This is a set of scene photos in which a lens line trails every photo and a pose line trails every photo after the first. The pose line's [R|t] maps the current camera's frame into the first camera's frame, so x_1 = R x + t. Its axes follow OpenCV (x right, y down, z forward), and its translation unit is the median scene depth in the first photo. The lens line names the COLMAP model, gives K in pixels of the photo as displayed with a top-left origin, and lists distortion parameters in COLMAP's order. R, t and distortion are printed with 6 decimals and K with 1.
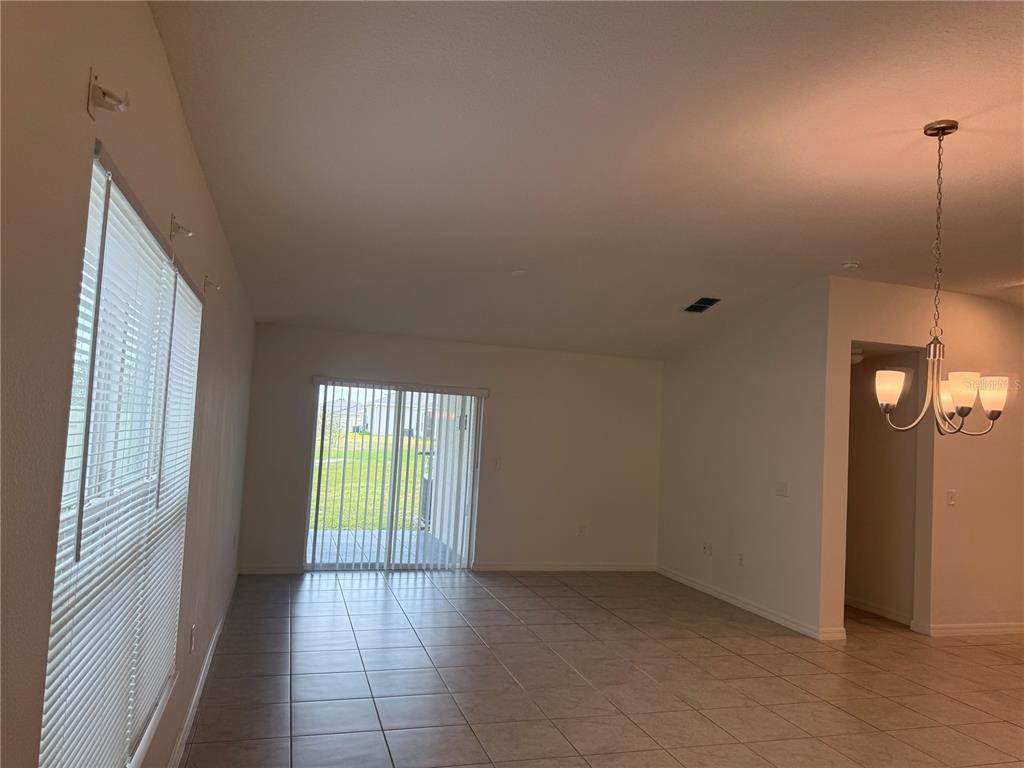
lens RADIAL K [[719.0, 0, 516.0], [0, 719.0, 390.6], [0, 0, 1]] dist [0.101931, -0.137416]
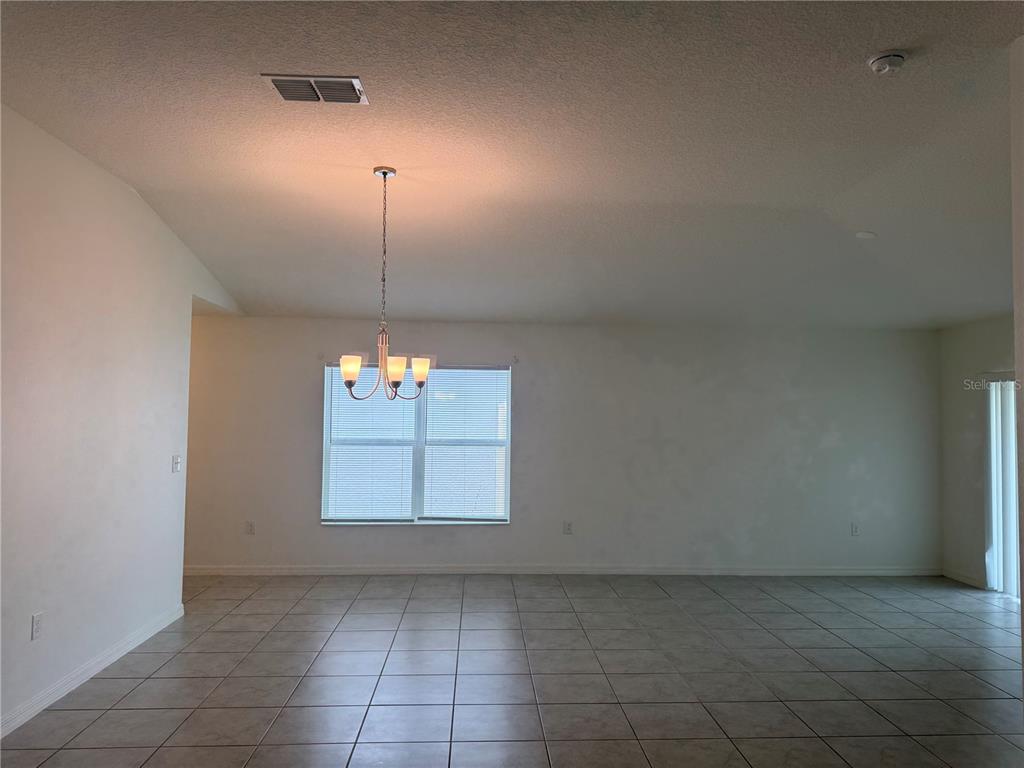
lens RADIAL K [[716.2, 0, 530.0], [0, 716.2, 382.9], [0, 0, 1]] dist [0.110481, -0.132194]
pose [[-0.220763, -0.097655, -0.970426, 1.126903], [0.032753, 0.993671, -0.107446, 0.110235], [0.974777, -0.055504, -0.216168, 0.972443]]
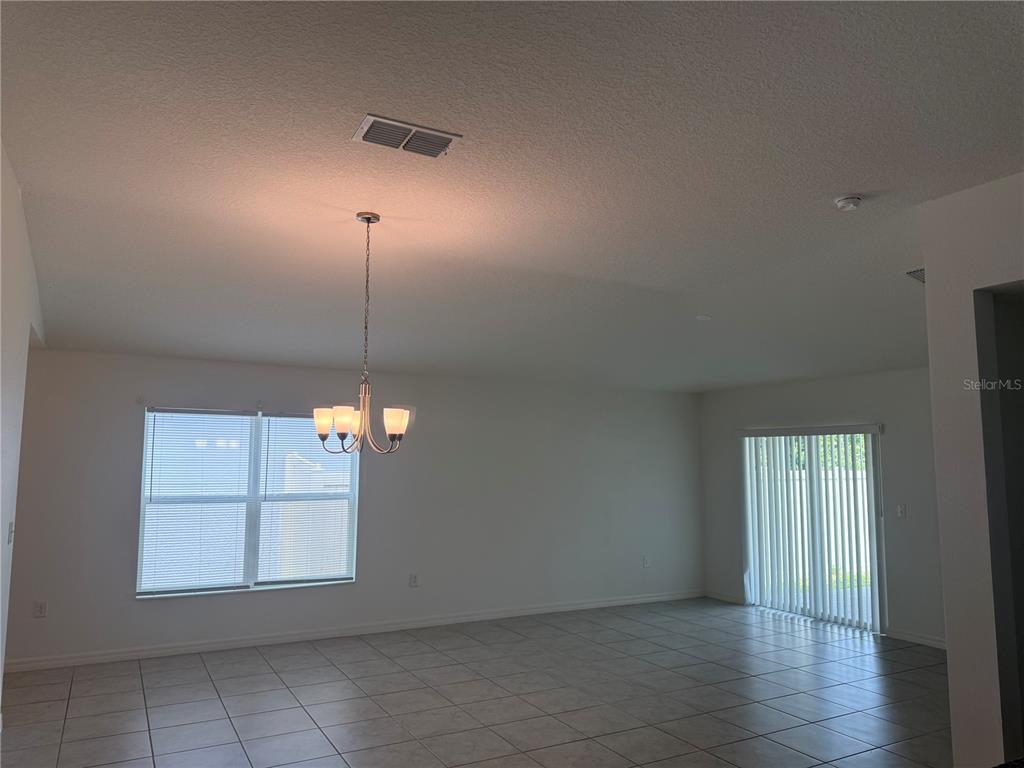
lens RADIAL K [[719.0, 0, 516.0], [0, 719.0, 390.6], [0, 0, 1]] dist [0.101931, -0.137416]
pose [[0.214524, -0.150378, -0.965073, 1.167270], [0.062328, 0.988170, -0.140123, 0.087990], [0.974728, -0.030092, 0.221359, 0.612705]]
